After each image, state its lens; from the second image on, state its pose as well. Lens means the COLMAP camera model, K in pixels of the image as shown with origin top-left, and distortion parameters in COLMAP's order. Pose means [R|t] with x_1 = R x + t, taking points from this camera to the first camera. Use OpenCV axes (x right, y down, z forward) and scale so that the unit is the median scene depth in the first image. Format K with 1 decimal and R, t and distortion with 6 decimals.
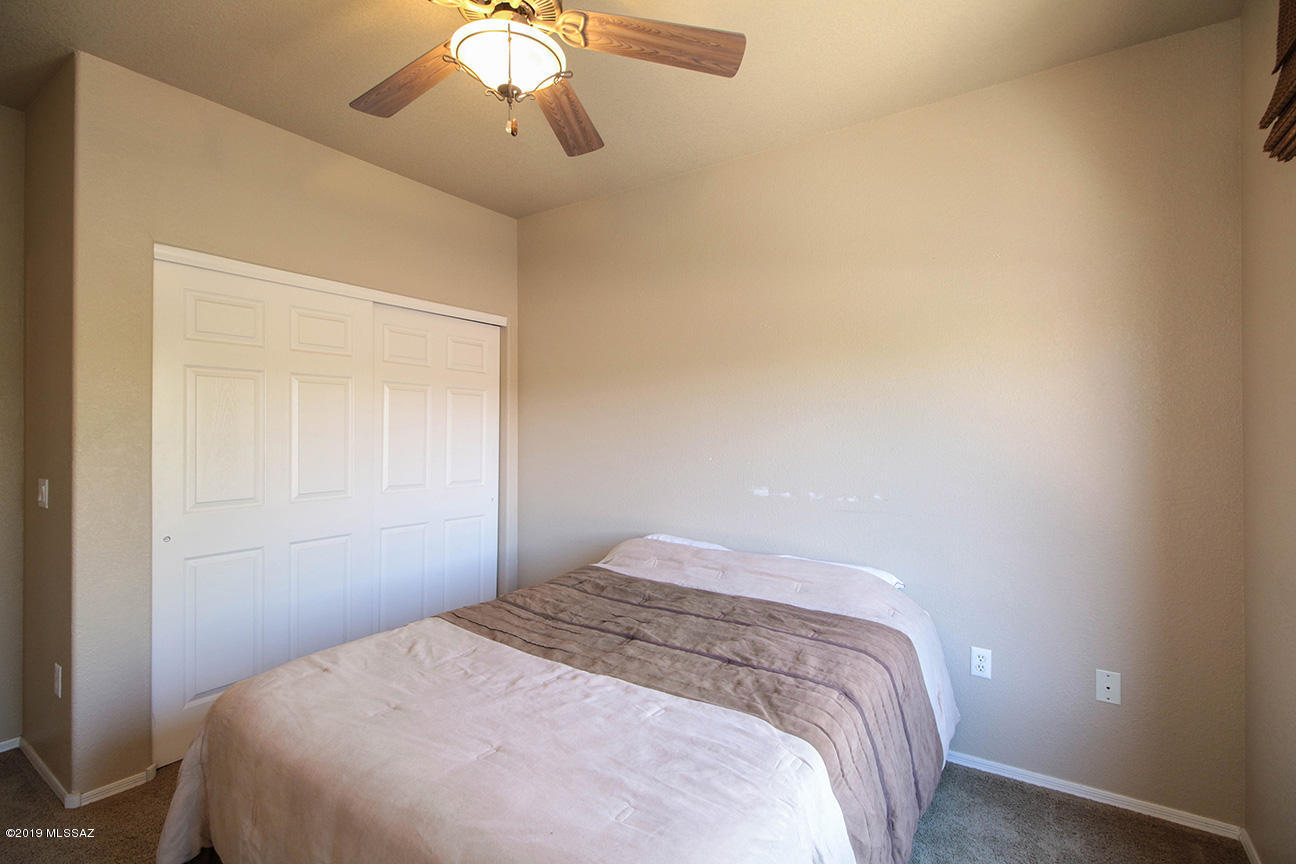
lens RADIAL K [[588.8, 0, 645.7], [0, 588.8, 432.2], [0, 0, 1]] dist [0.003114, -0.001157]
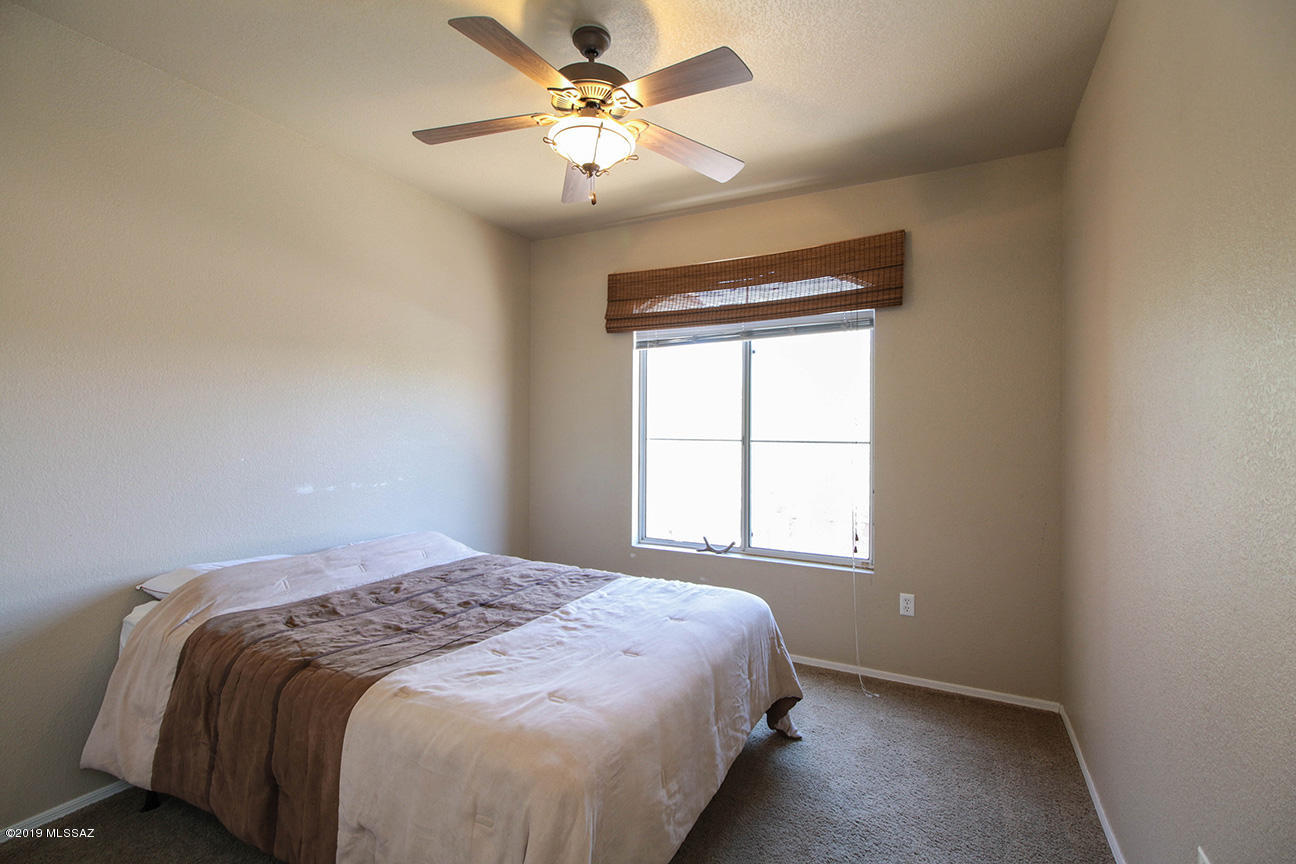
lens RADIAL K [[588.8, 0, 645.4], [0, 588.8, 430.7], [0, 0, 1]] dist [0.003114, -0.001157]
pose [[-0.099254, -0.005532, 0.995047, -0.903454], [-0.010404, 0.999936, 0.004521, -0.006656], [-0.995008, -0.009904, -0.099305, 0.586090]]
